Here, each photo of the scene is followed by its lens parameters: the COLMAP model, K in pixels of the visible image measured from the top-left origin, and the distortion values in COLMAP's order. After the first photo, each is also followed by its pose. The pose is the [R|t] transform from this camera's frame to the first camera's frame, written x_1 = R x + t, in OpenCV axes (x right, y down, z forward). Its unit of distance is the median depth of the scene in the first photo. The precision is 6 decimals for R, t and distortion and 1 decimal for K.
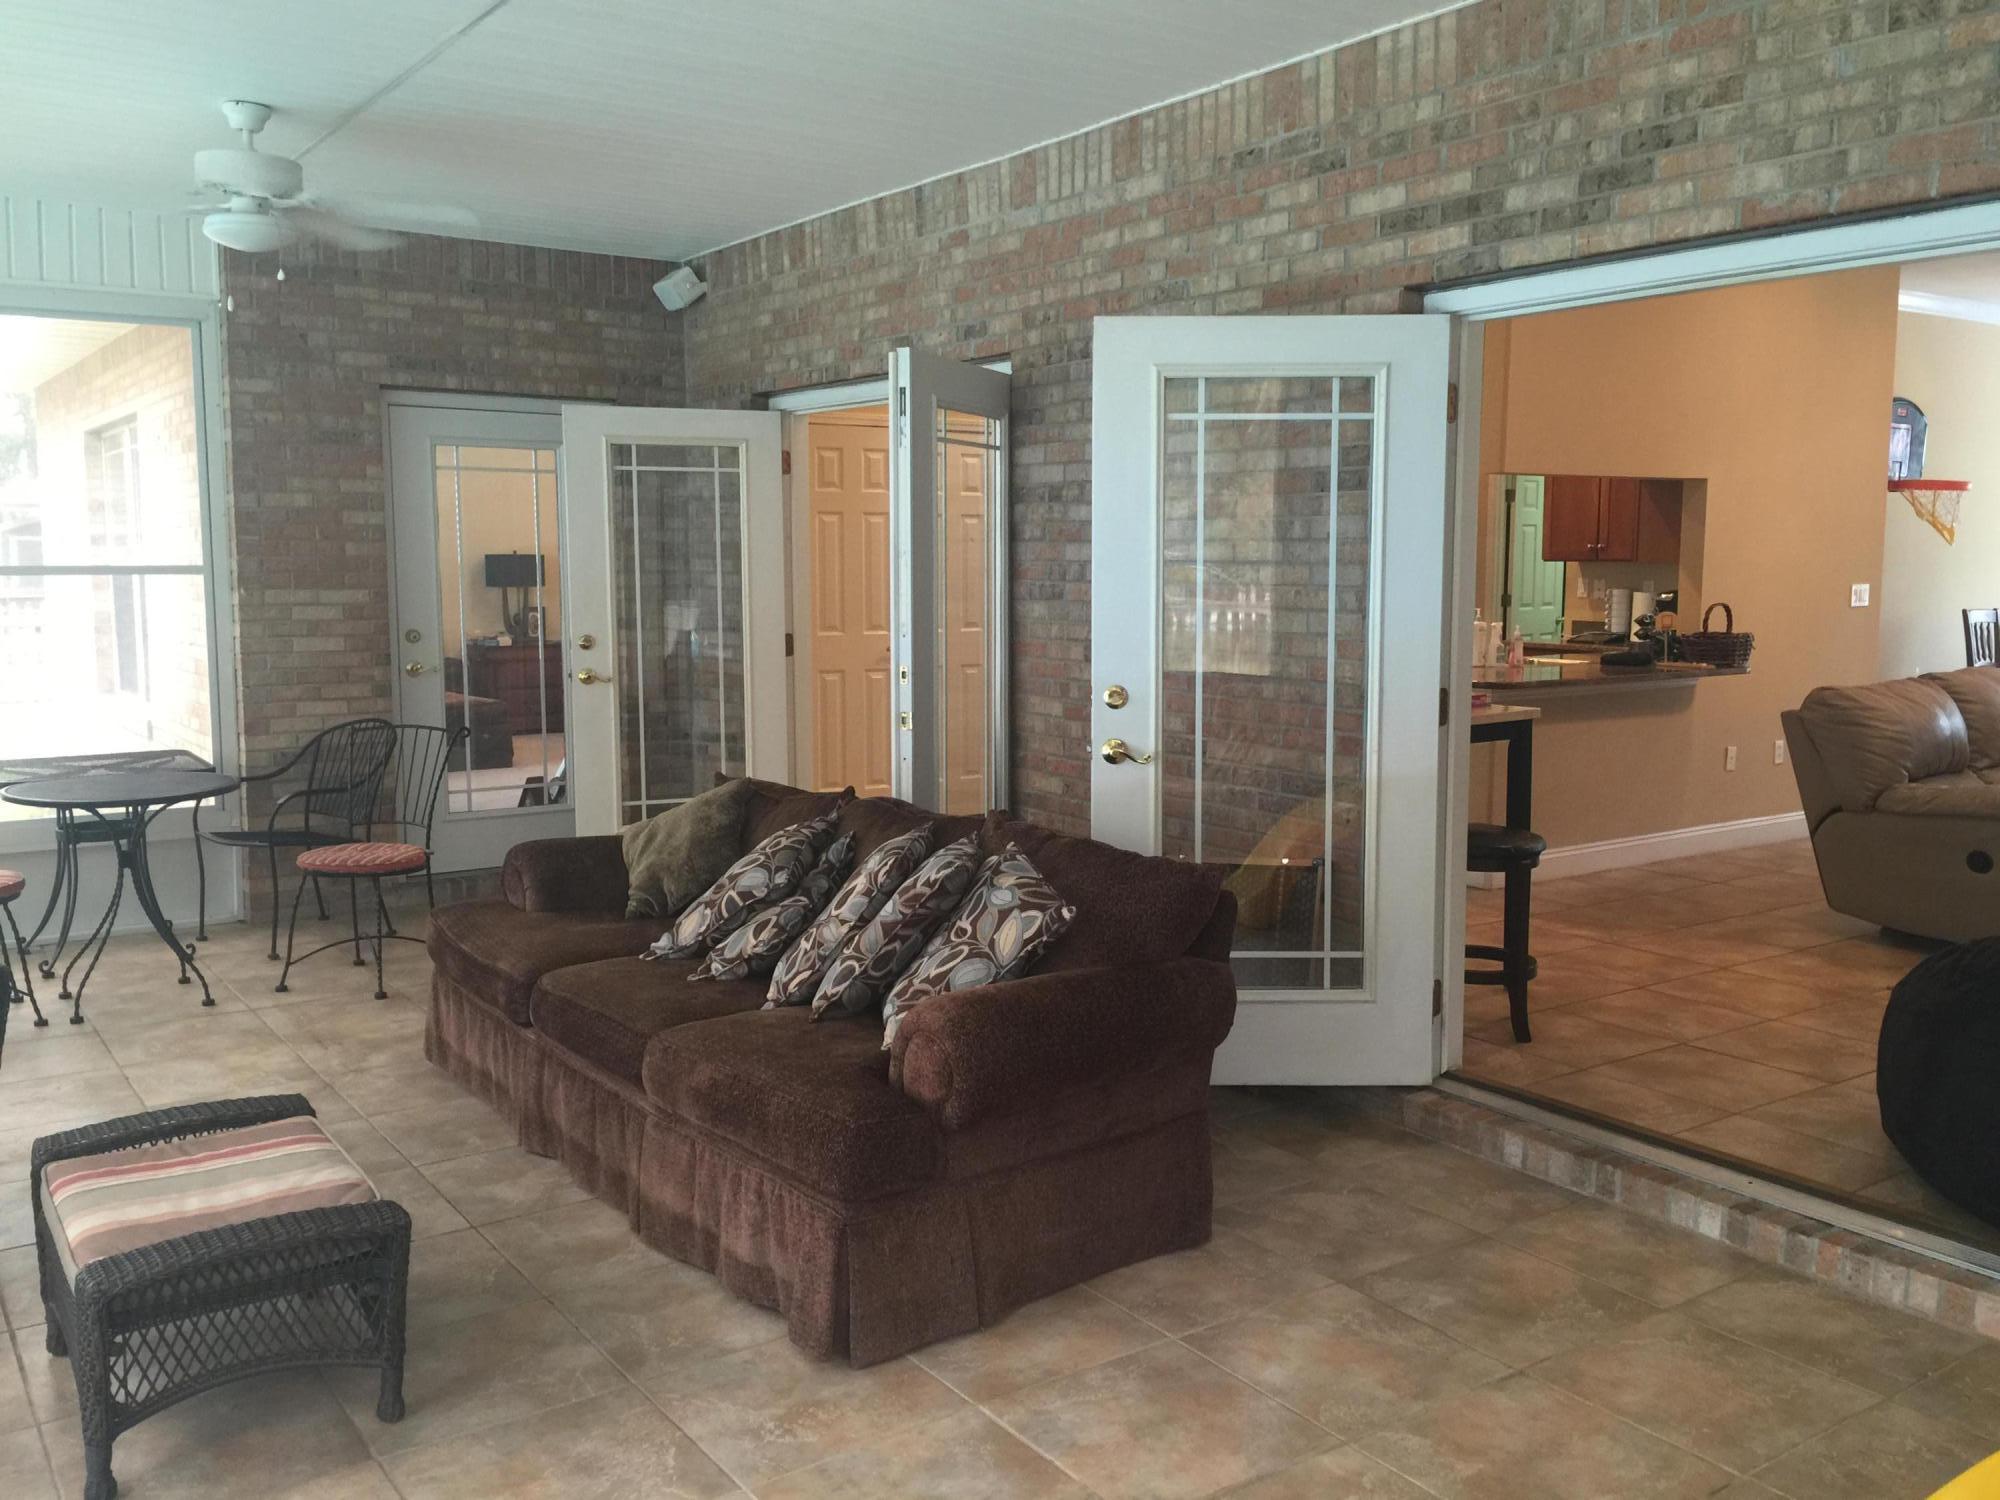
lens RADIAL K [[1709.5, 0, 1026.7], [0, 1709.5, 733.0], [0, 0, 1]] dist [0.081196, -0.119516]
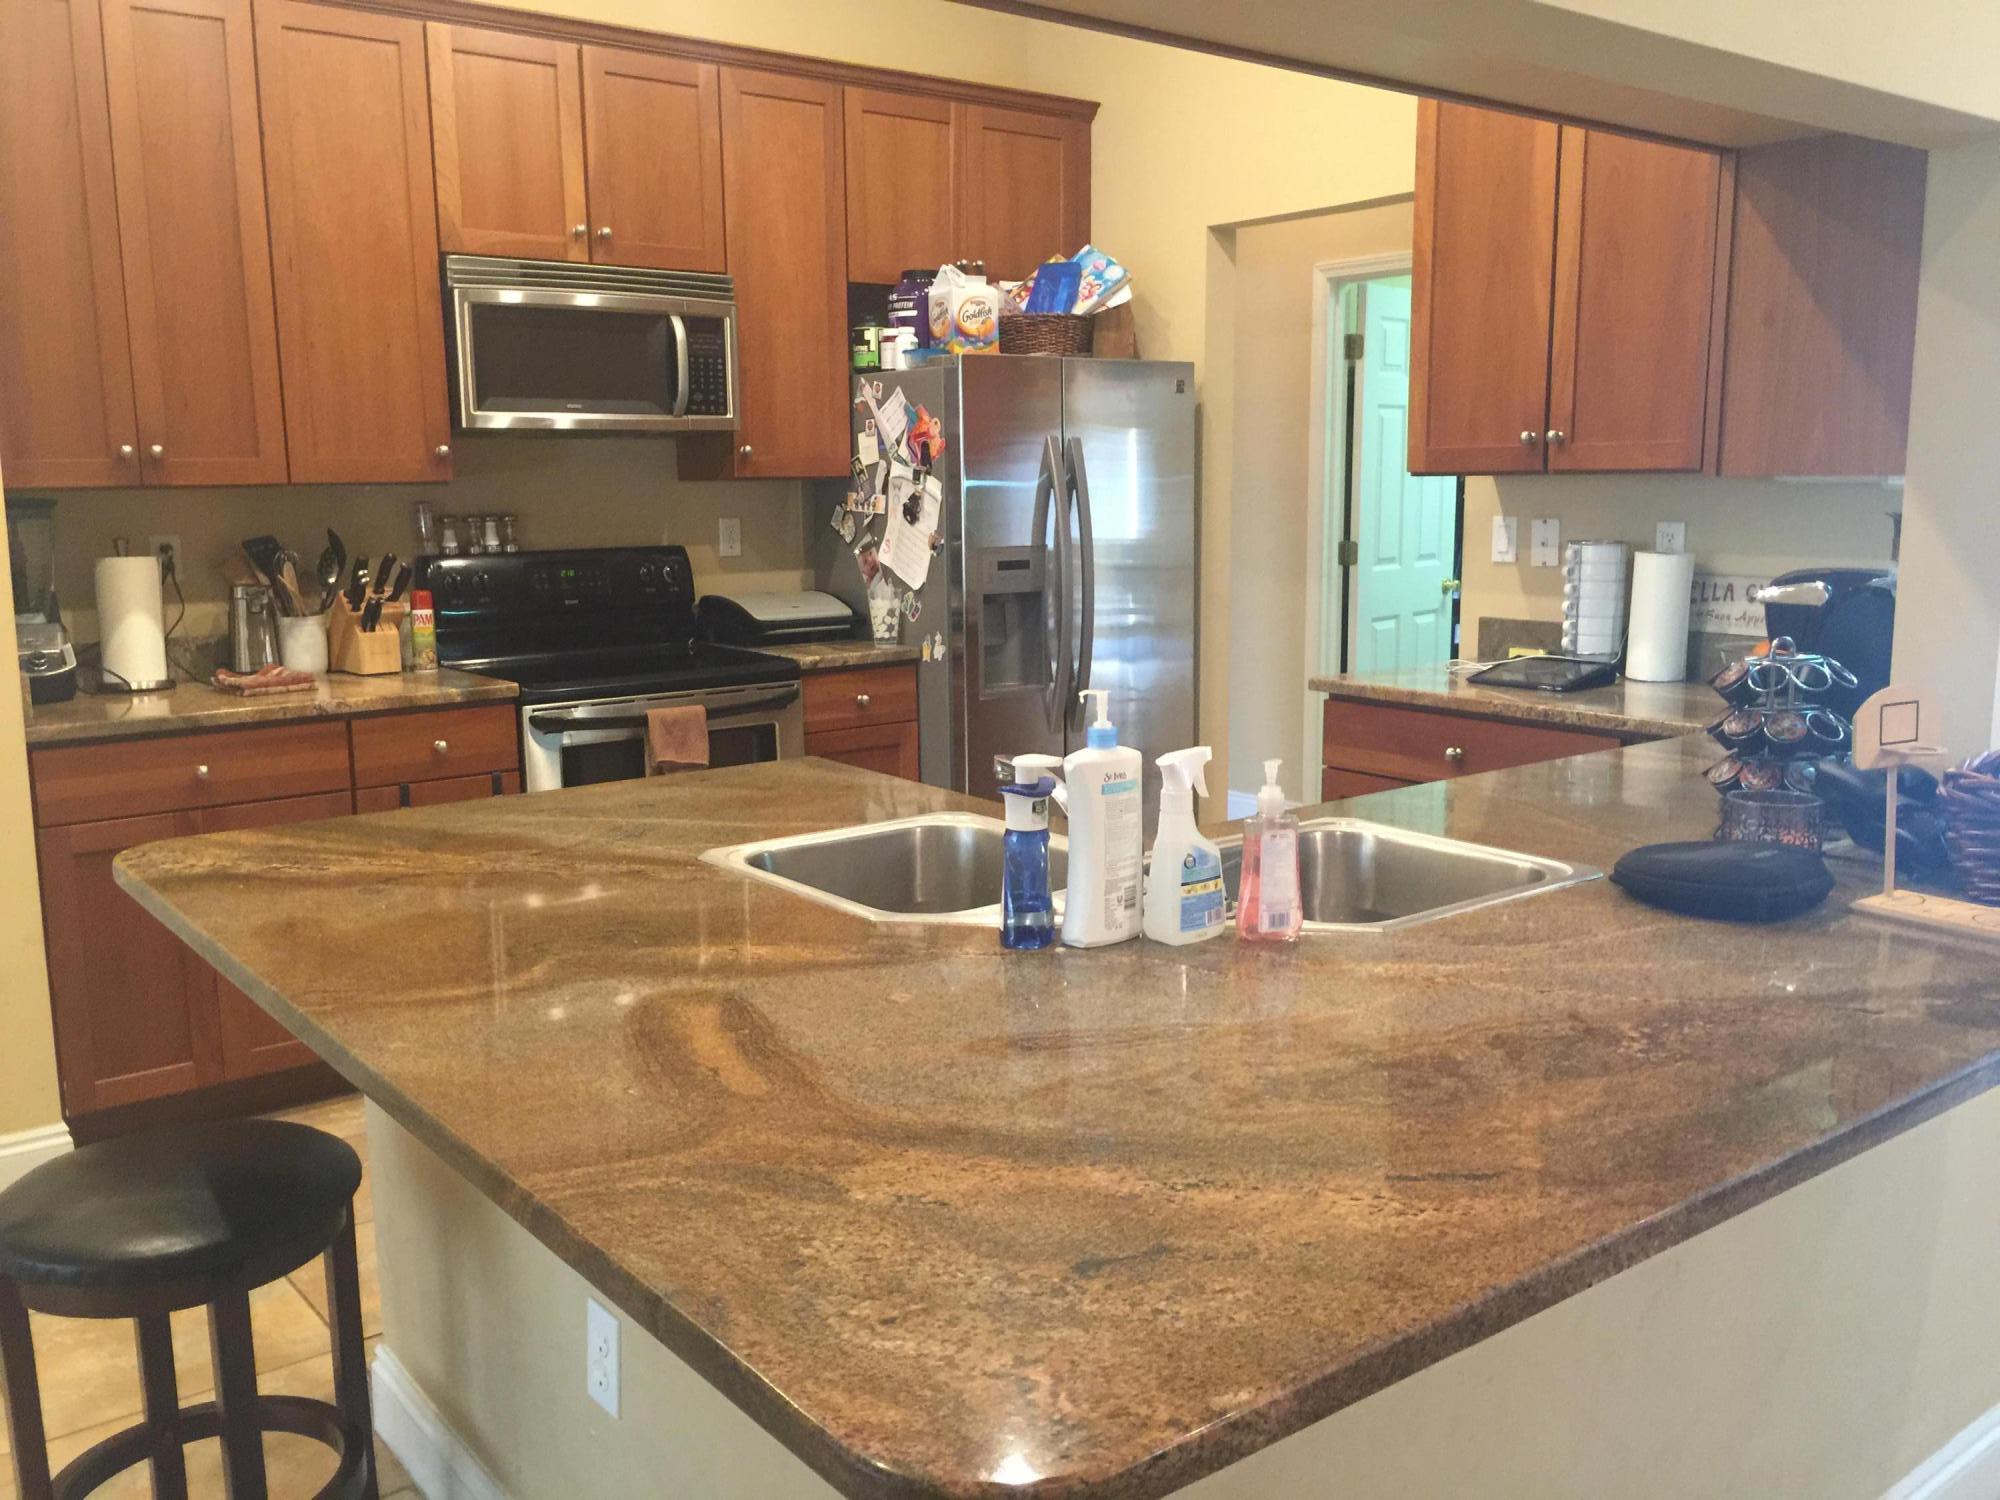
lens RADIAL K [[1709.5, 0, 1006.7], [0, 1709.5, 740.9], [0, 0, 1]] dist [0.081196, -0.119516]
pose [[0.998613, -0.028116, 0.044524, 0.184824], [0.025797, 0.998323, 0.051829, -0.060764], [-0.045907, -0.050609, 0.997663, 0.593801]]
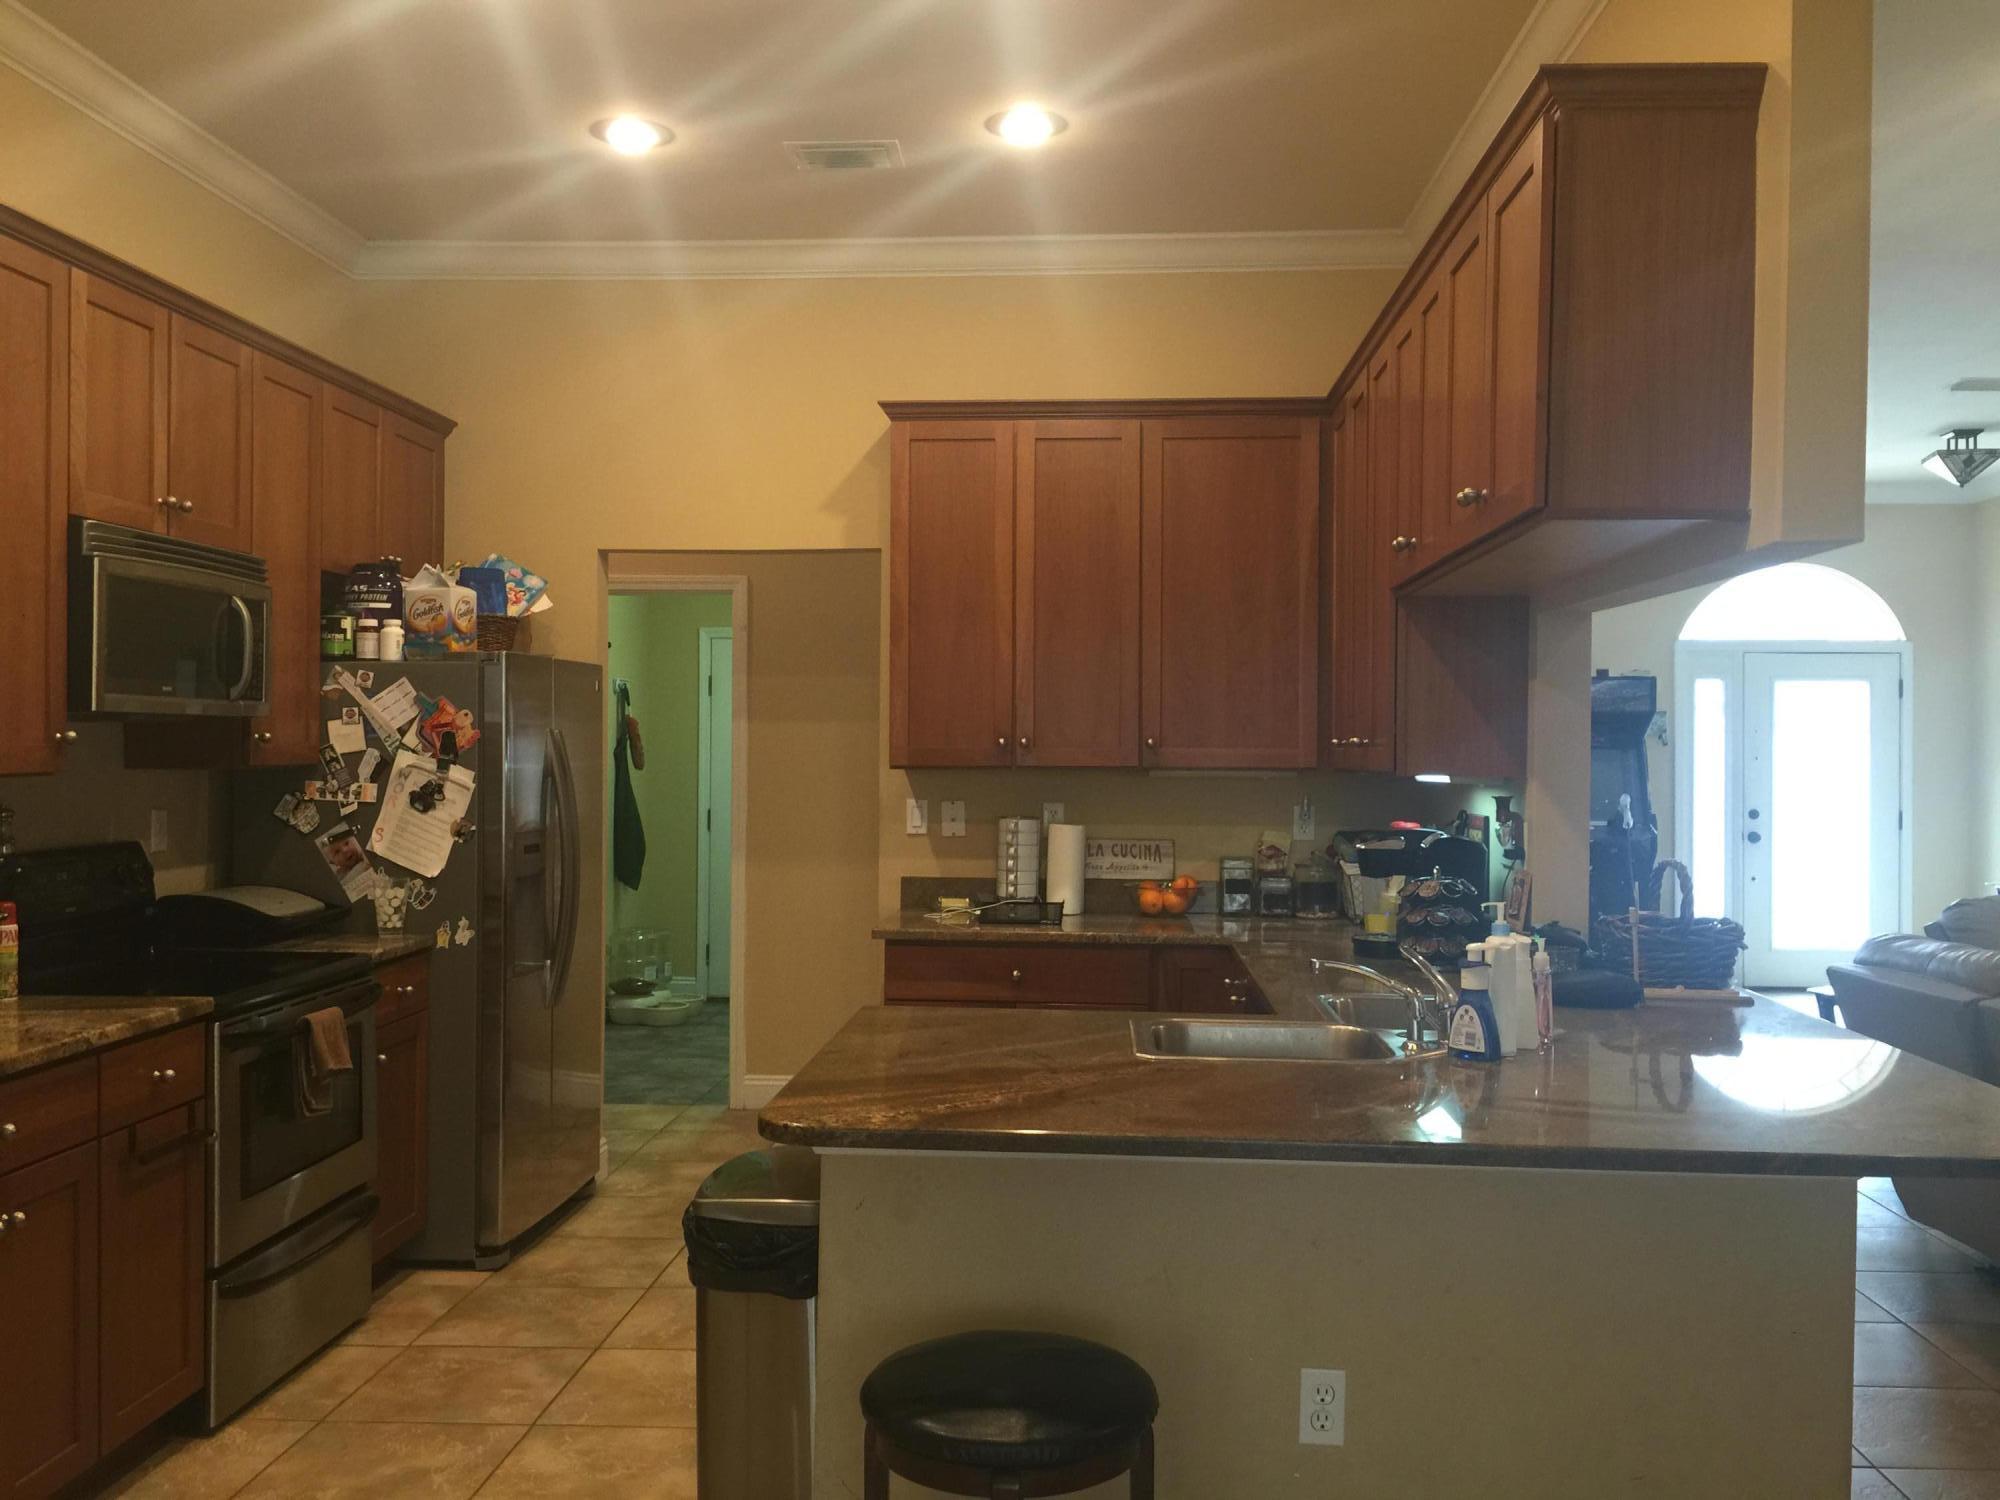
lens RADIAL K [[1709.5, 0, 1006.5], [0, 1709.5, 747.3], [0, 0, 1]] dist [0.081196, -0.119516]
pose [[0.632348, -0.008060, 0.774642, -0.075466], [0.083998, 0.994764, -0.058218, -0.072647], [-0.770117, 0.101883, 0.629714, 0.640894]]
